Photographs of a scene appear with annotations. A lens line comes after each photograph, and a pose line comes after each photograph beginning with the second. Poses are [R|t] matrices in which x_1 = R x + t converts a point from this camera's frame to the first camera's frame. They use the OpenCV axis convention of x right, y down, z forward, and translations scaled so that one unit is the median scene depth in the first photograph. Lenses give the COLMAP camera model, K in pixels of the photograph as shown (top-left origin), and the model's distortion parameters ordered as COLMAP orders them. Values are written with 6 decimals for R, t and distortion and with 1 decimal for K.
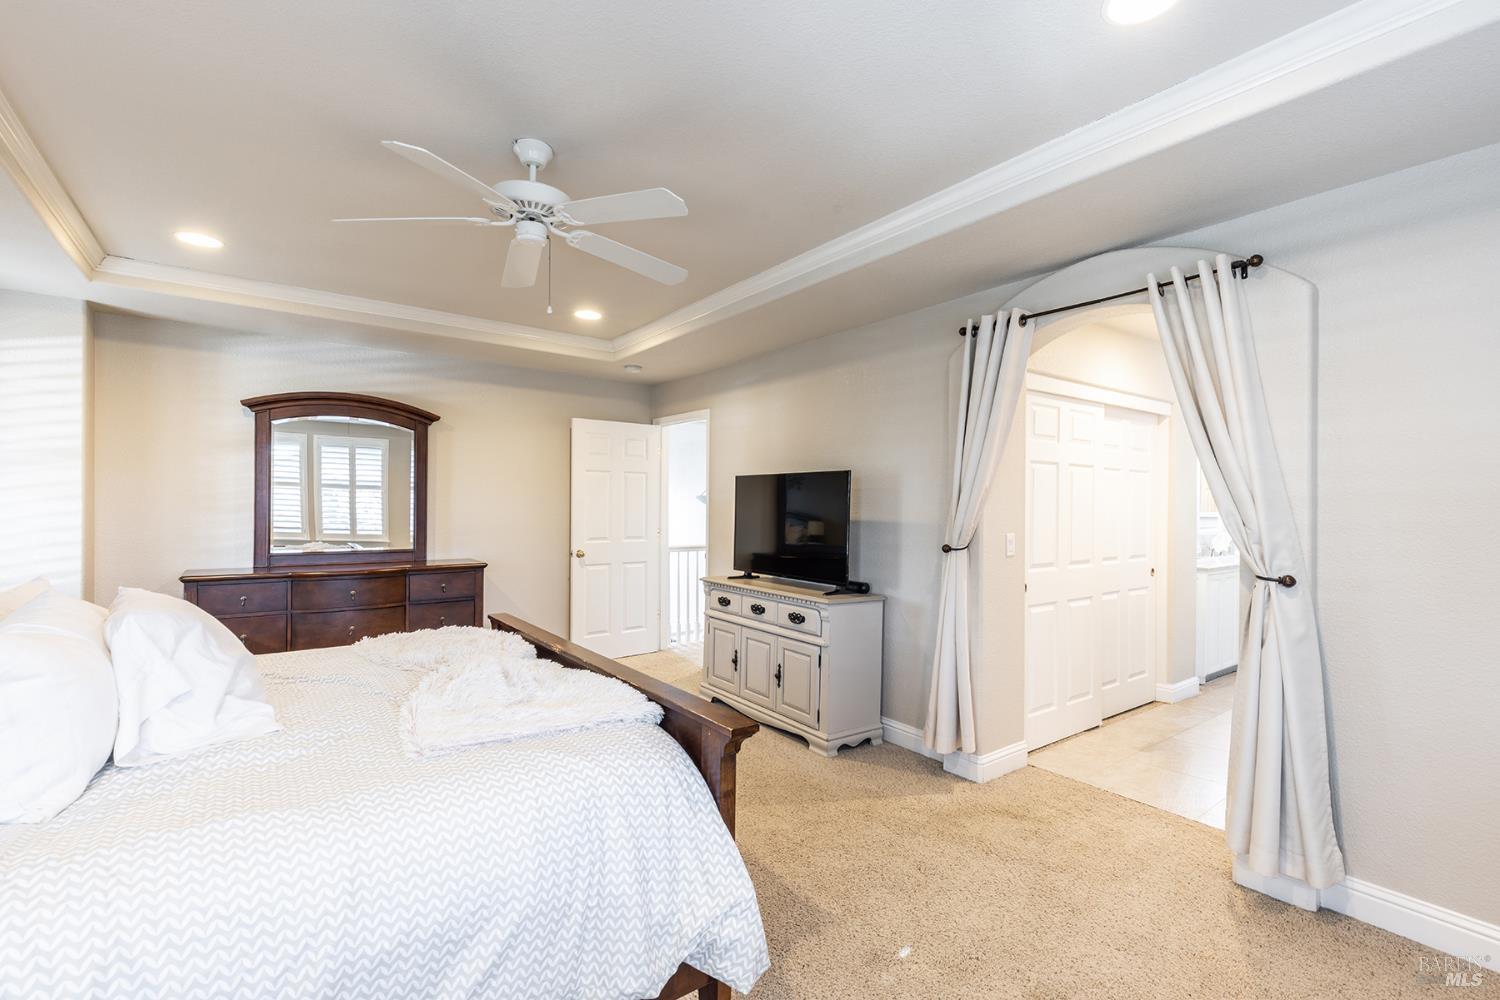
lens RADIAL K [[676.3, 0, 749.3], [0, 676.3, 503.7], [0, 0, 1]] dist [0.001908, 0.000004]
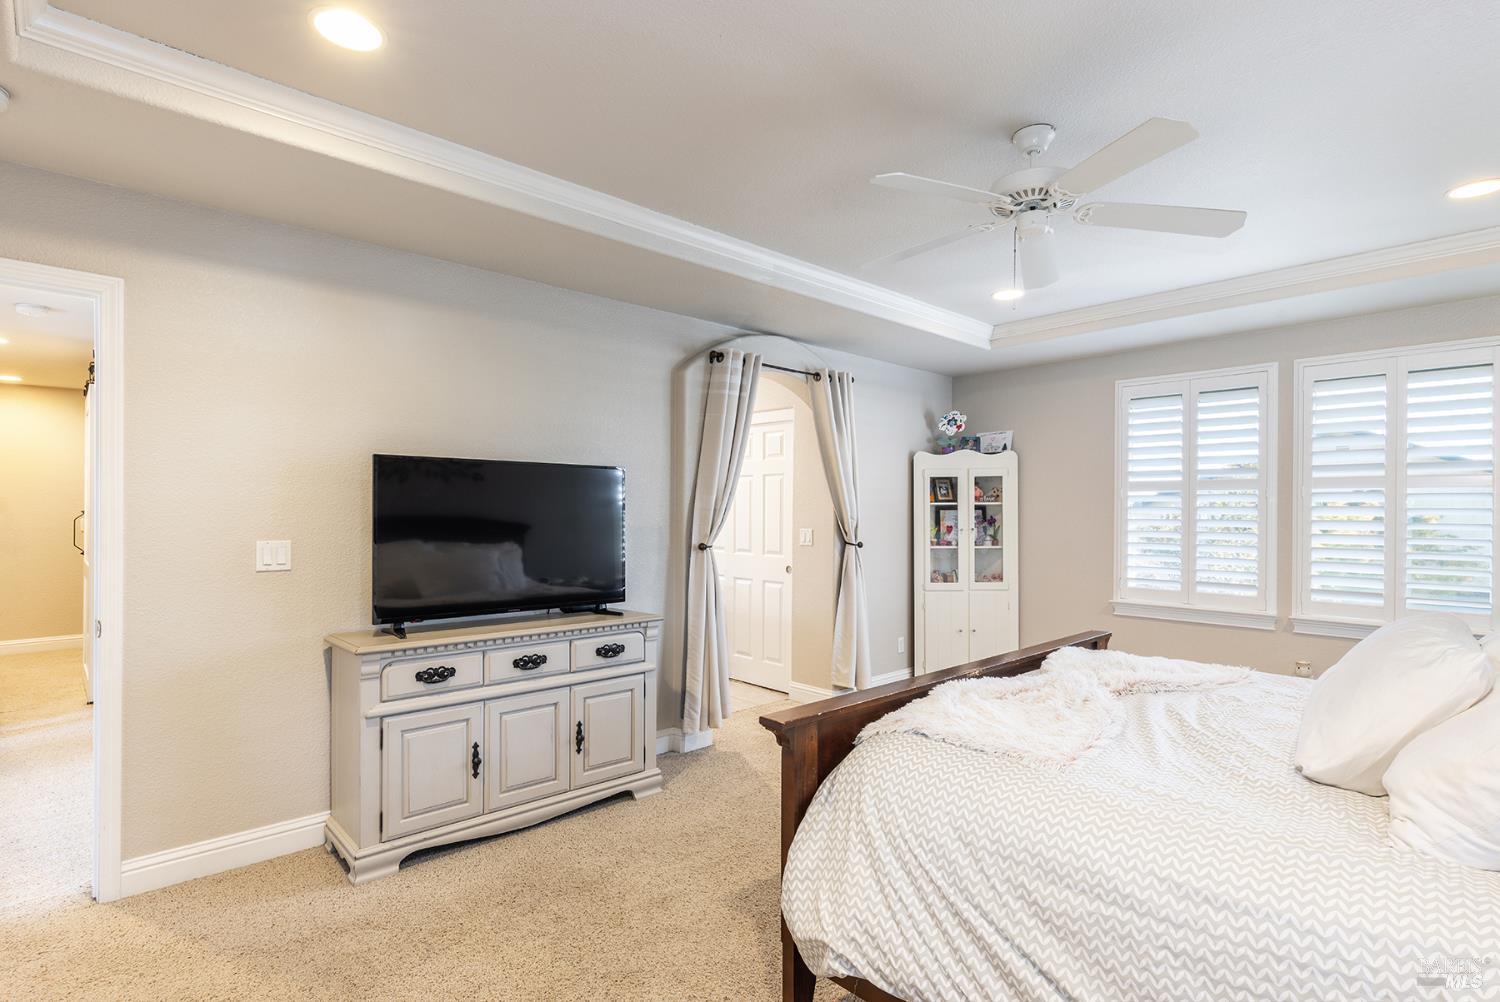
lens RADIAL K [[727.0, 0, 742.7], [0, 727.0, 505.5], [0, 0, 1]] dist [-0.004123, -0.000198]
pose [[-0.095210, -0.009625, 0.995411, -0.772099], [-0.004689, 0.999946, 0.009220, -0.009724], [-0.995446, -0.003790, -0.095250, 0.903240]]
